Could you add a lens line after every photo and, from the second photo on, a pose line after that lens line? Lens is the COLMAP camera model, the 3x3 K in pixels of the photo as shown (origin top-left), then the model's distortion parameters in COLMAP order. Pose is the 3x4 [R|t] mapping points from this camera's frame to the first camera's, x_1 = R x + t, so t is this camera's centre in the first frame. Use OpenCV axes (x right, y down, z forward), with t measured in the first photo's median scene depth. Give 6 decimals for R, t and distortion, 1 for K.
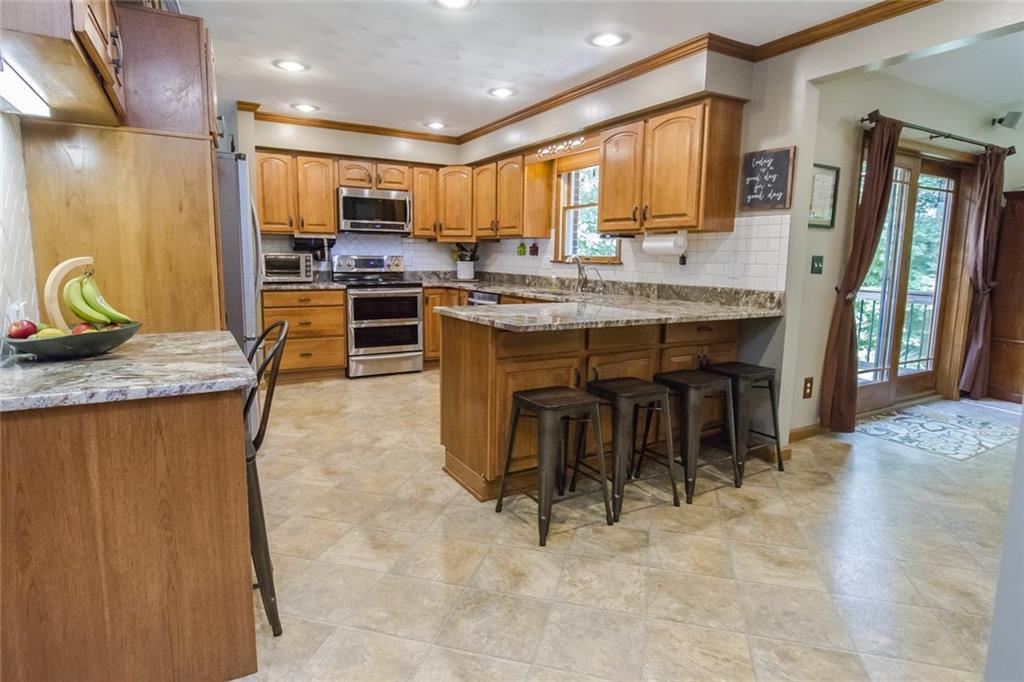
lens RADIAL K [[570.7, 0, 506.5], [0, 570.7, 333.7], [0, 0, 1]] dist [-0.012817, 0.006448]
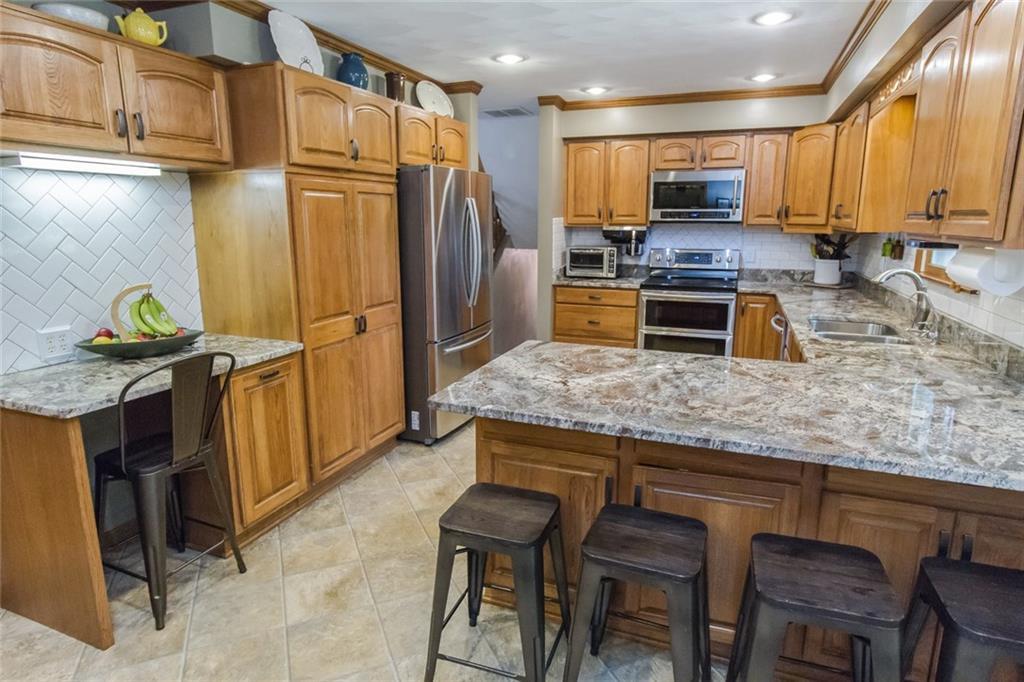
lens RADIAL K [[570.7, 0, 505.5], [0, 570.7, 334.6], [0, 0, 1]] dist [-0.012817, 0.006448]
pose [[0.622479, 0.142166, -0.769616, 0.445049], [-0.096618, 0.989800, 0.104693, -0.128593], [0.776650, 0.009190, 0.629866, 0.447188]]
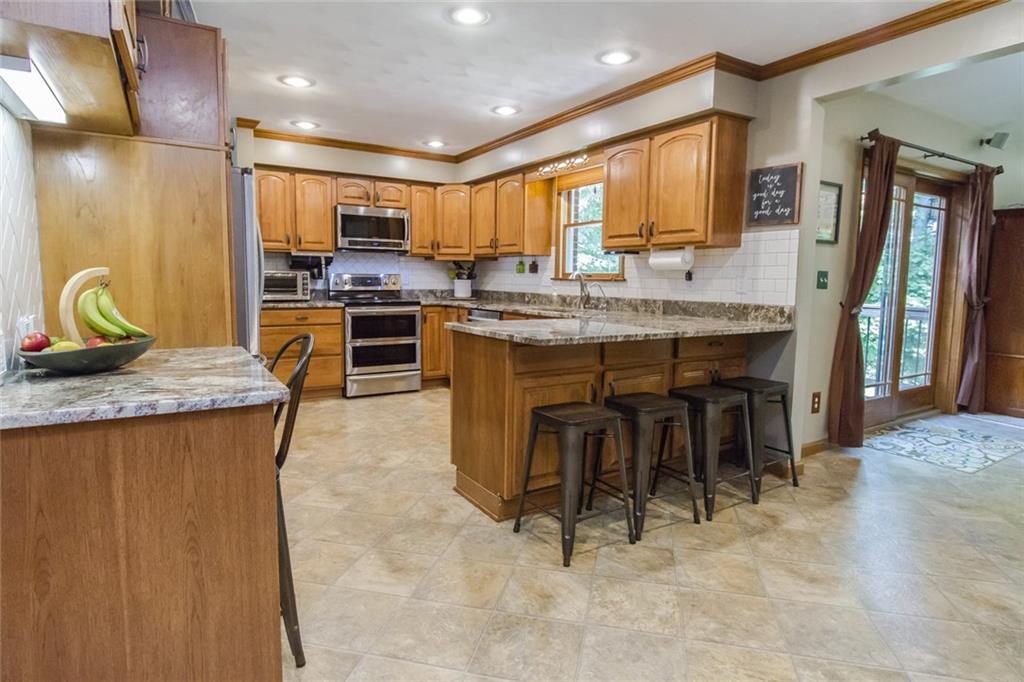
lens RADIAL K [[570.7, 0, 507.0], [0, 570.7, 333.1], [0, 0, 1]] dist [-0.012817, 0.006448]
pose [[0.999533, -0.004721, 0.030192, -0.047186], [0.005866, 0.999263, -0.037935, 0.008522], [-0.029991, 0.038094, 0.998824, 0.014282]]
